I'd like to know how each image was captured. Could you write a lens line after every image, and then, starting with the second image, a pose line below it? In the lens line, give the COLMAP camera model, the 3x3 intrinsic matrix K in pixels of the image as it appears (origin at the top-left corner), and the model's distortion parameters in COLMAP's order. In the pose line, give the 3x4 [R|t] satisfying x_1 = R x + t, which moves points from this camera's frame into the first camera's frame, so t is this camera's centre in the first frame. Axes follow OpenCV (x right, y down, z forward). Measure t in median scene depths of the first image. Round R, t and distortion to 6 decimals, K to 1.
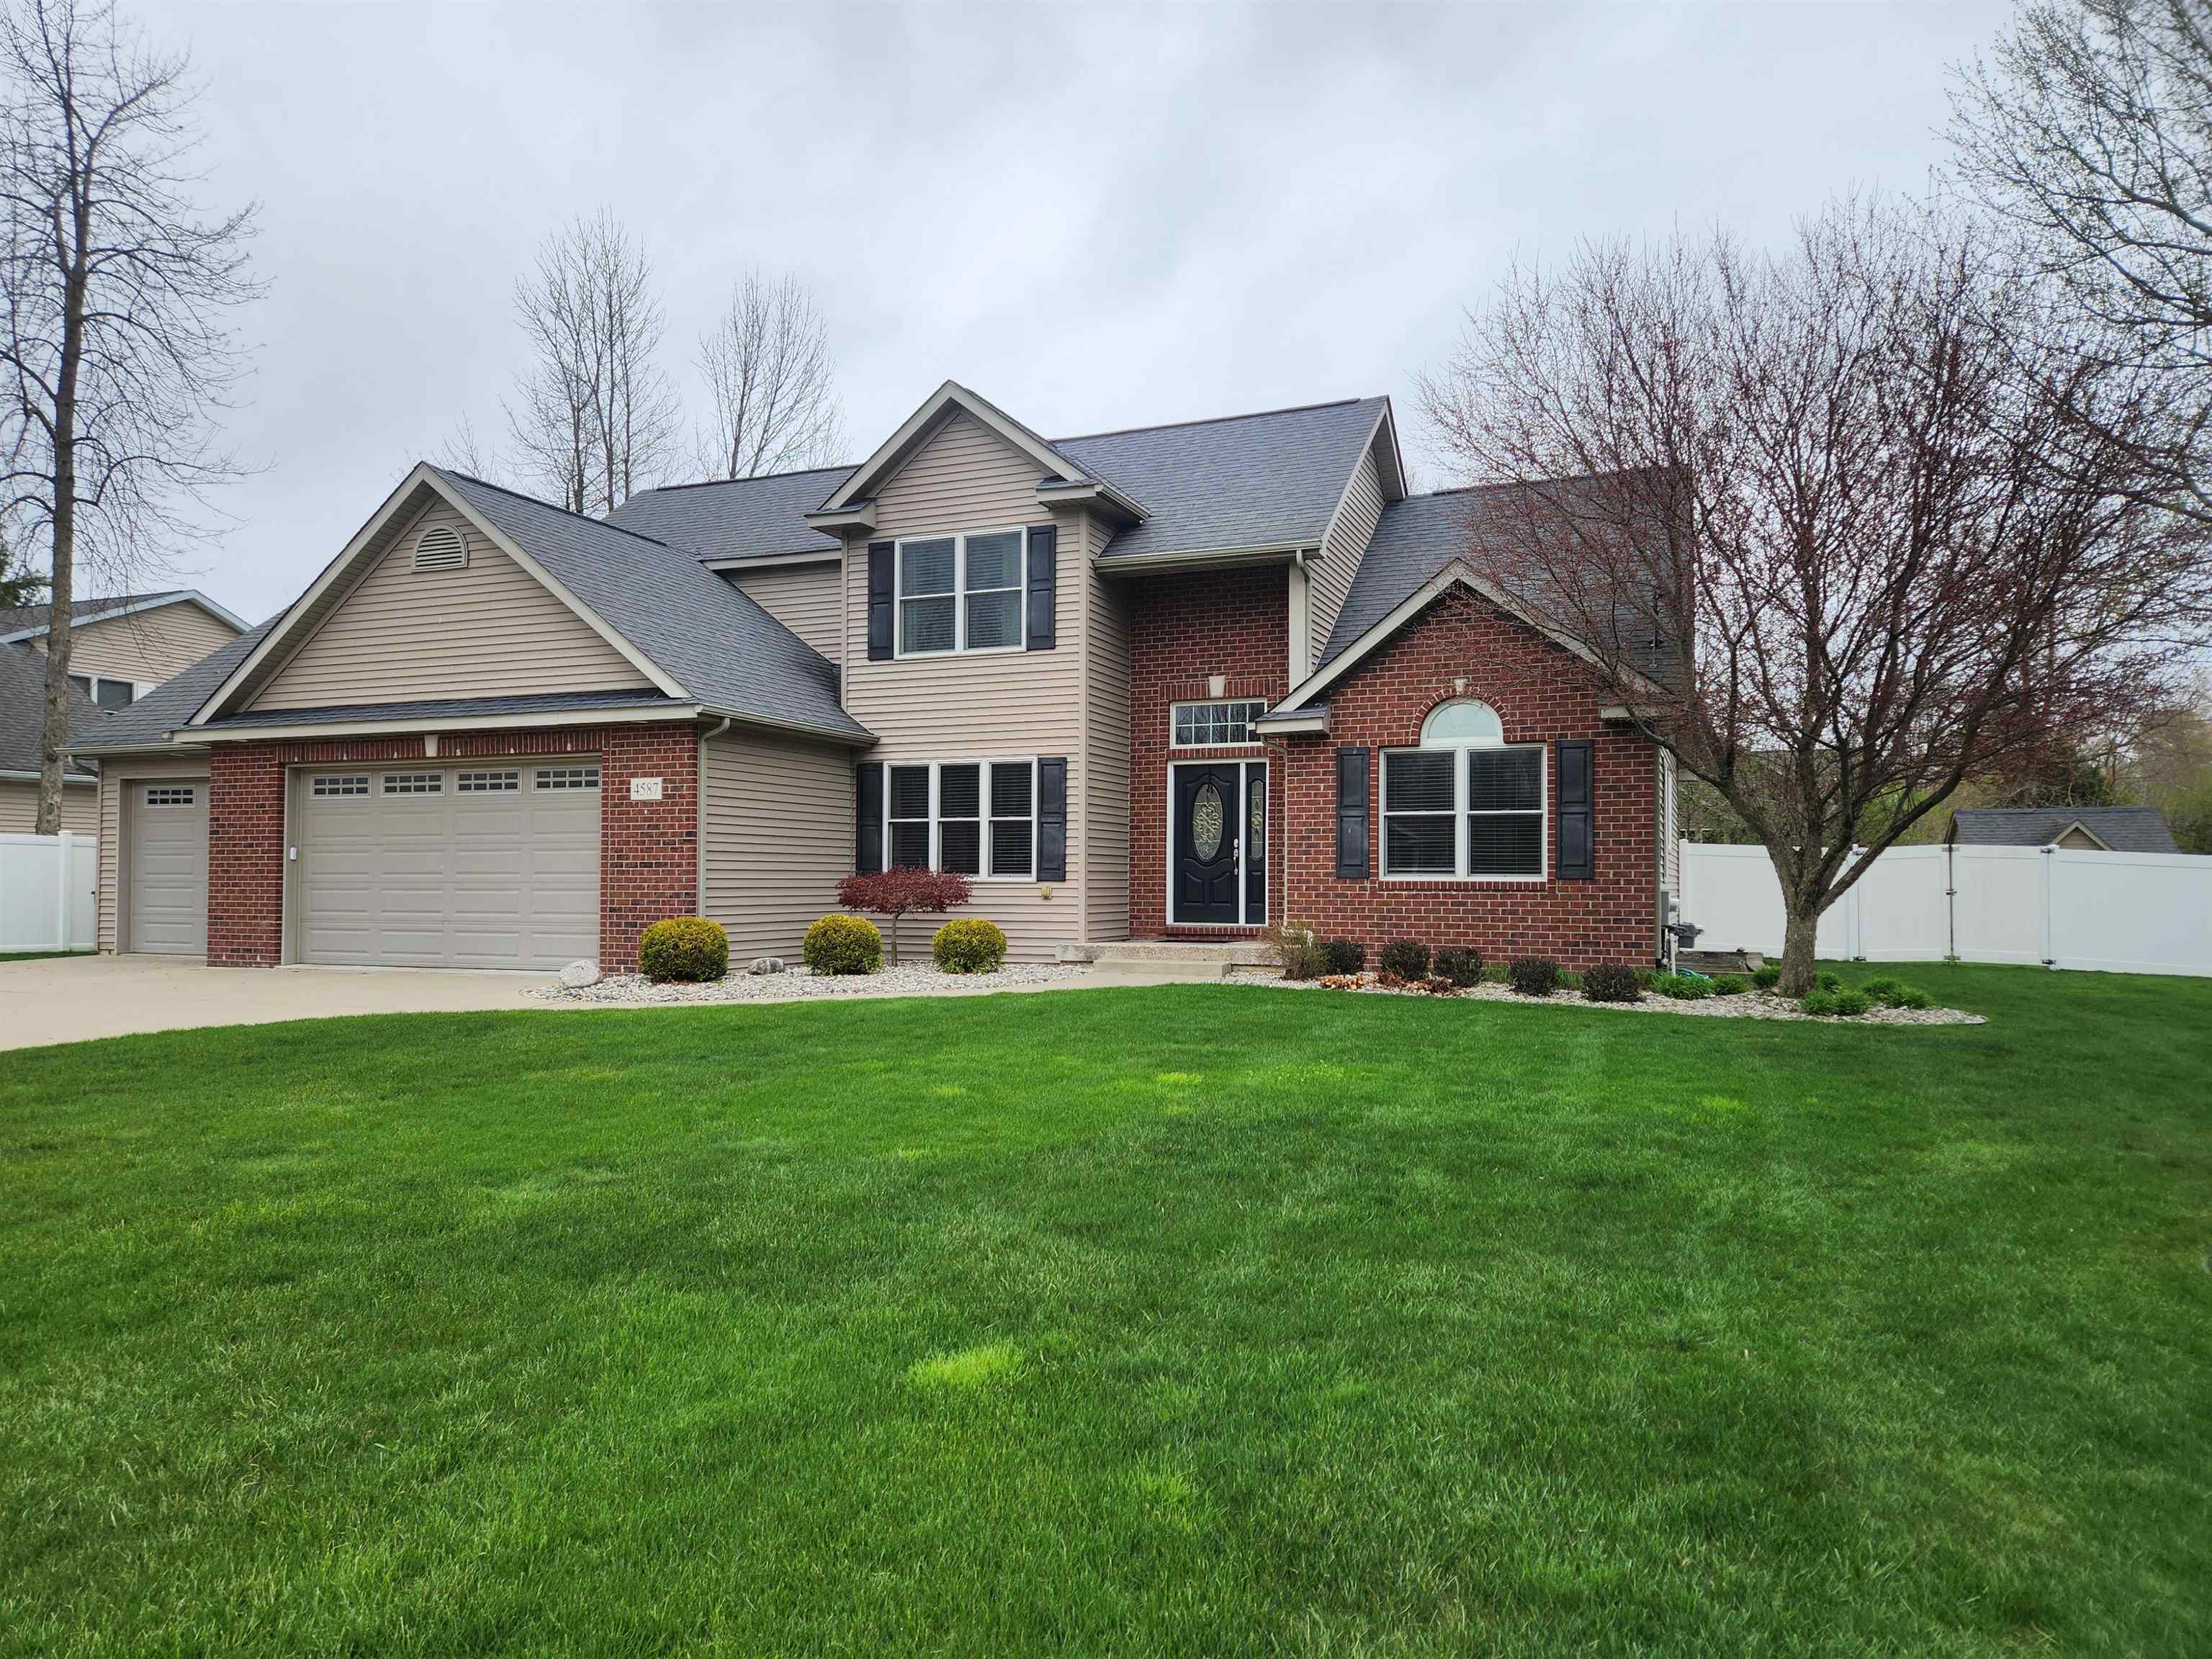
lens RADIAL K [[1476.9, 0, 1122.7], [0, 1476.9, 847.6], [0, 0, 1]] dist [0.059732, -0.024554]
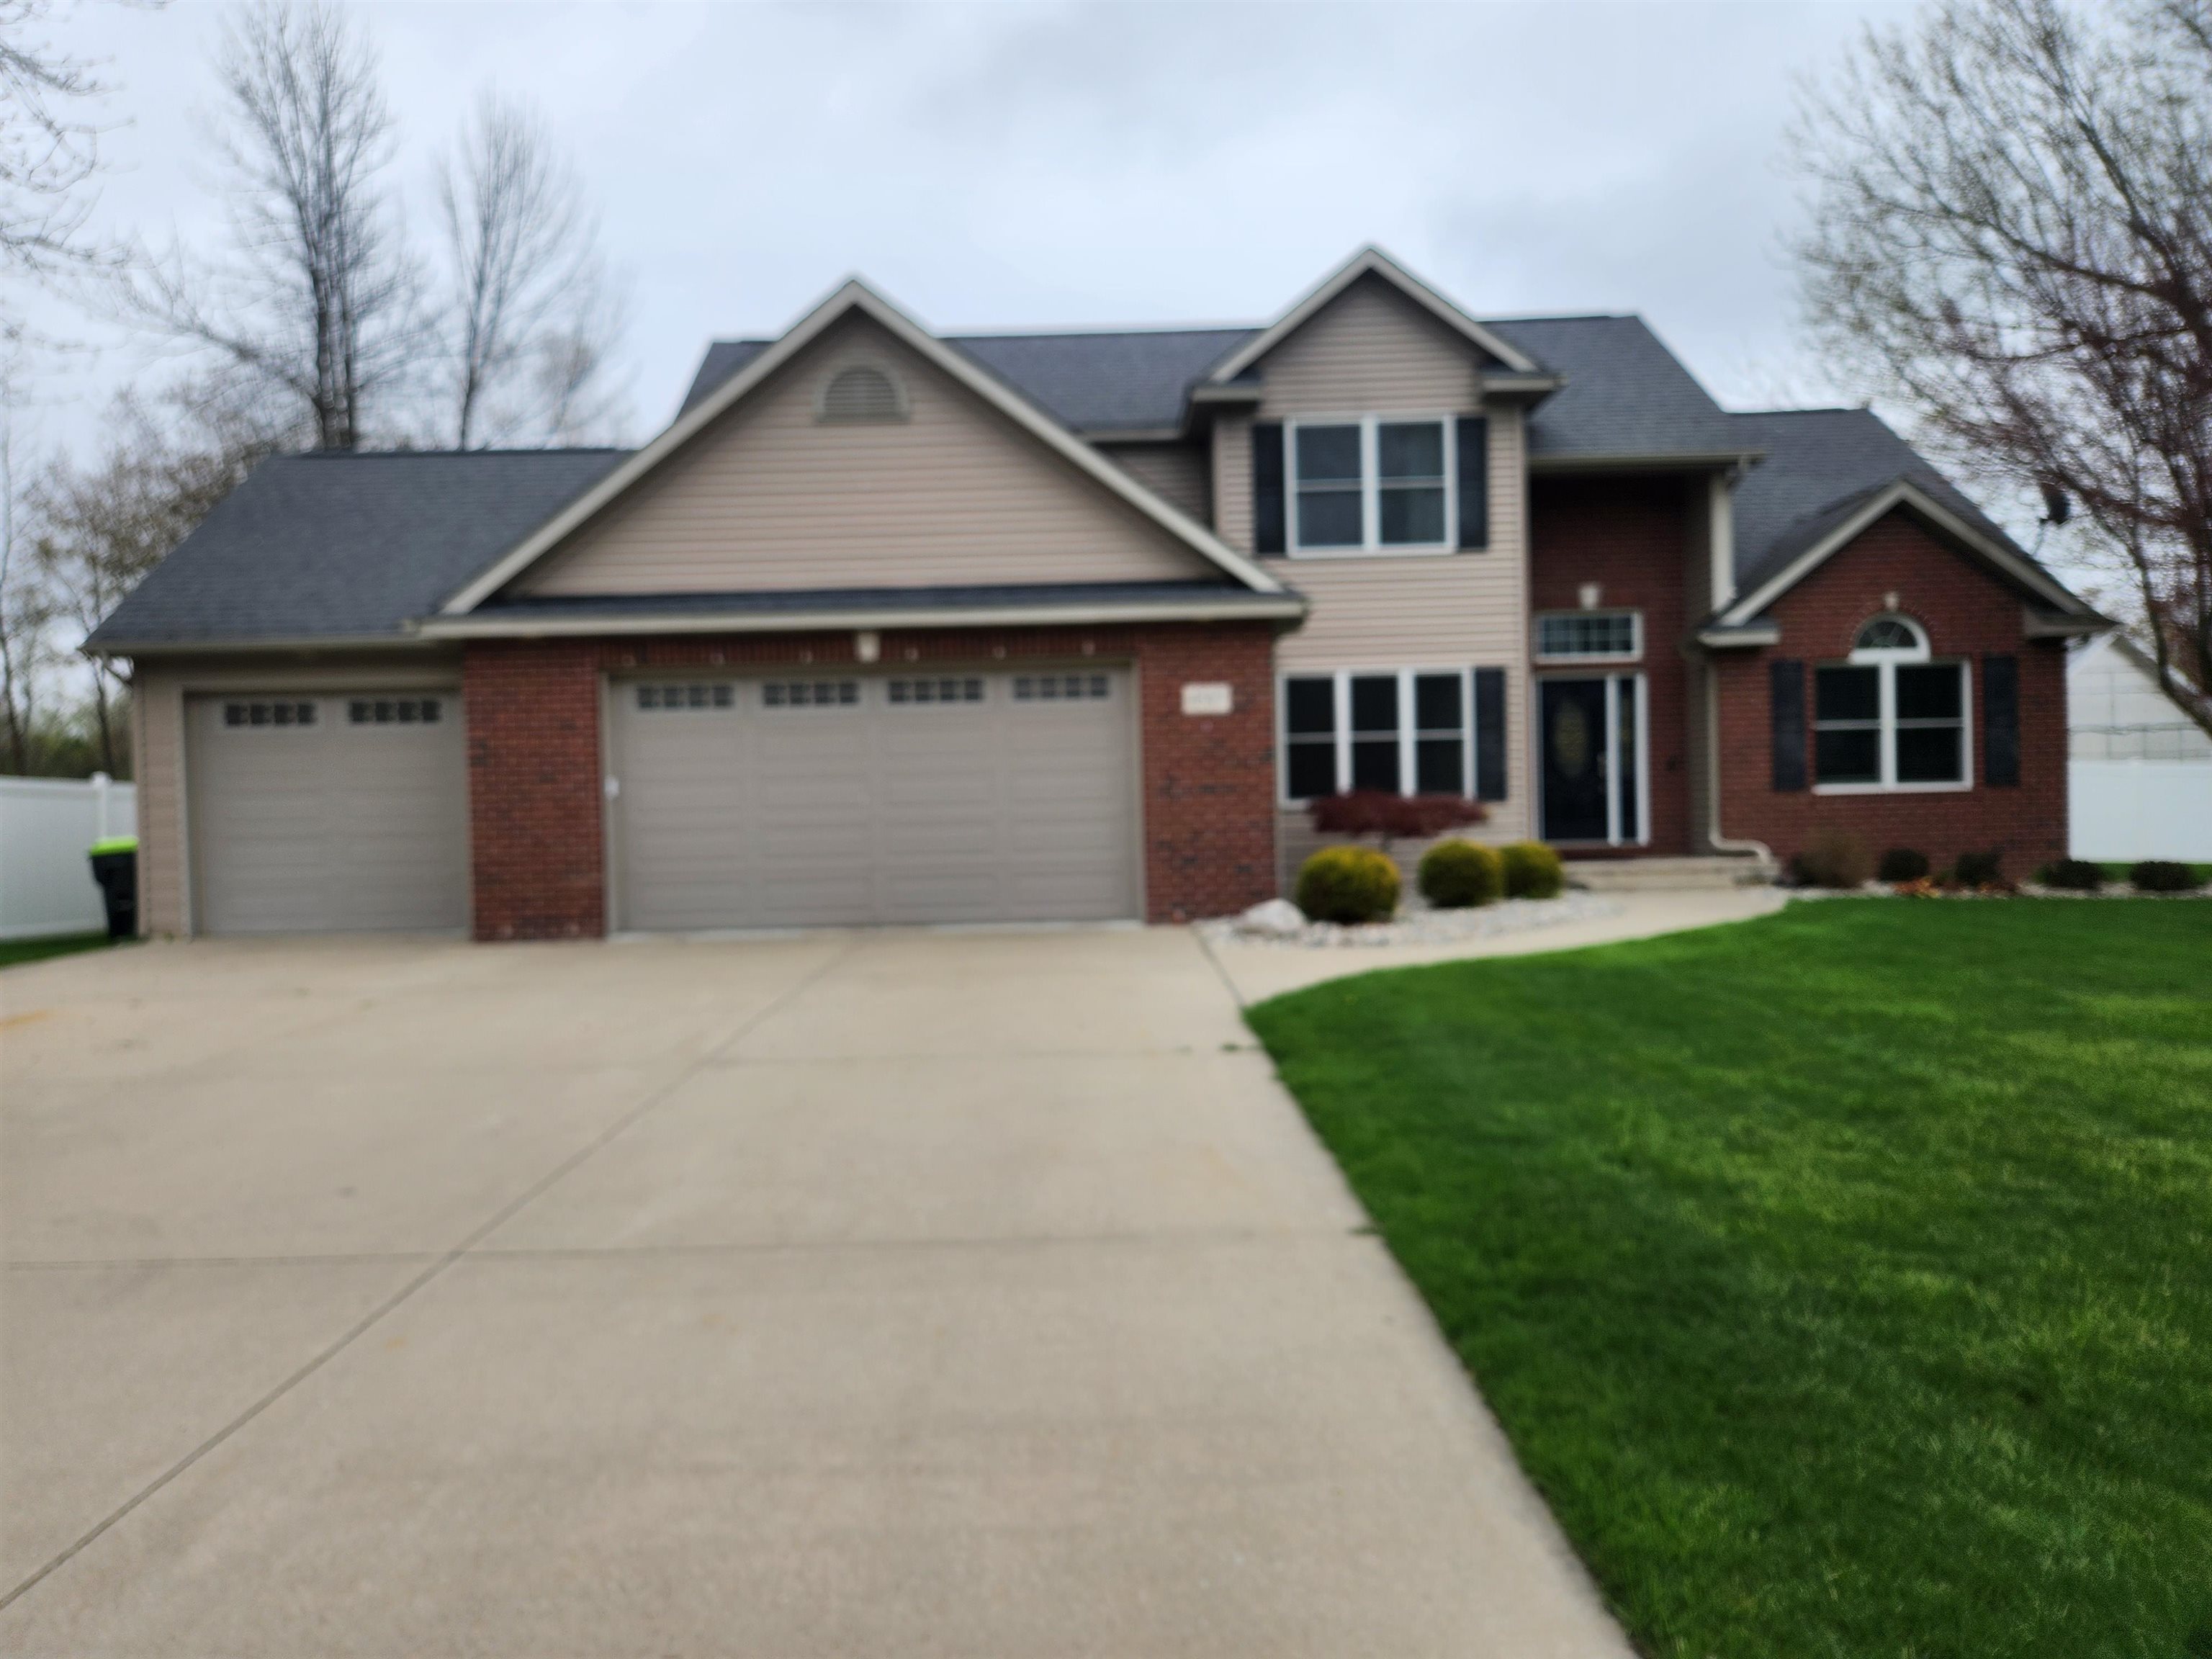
lens RADIAL K [[1476.9, 0, 1105.2], [0, 1476.9, 818.9], [0, 0, 1]] dist [0.059732, -0.024554]
pose [[0.923706, -0.027965, 0.382080, -0.617393], [0.018084, 0.999403, 0.029428, 0.001444], [-0.382675, -0.020273, 0.923660, 0.227976]]
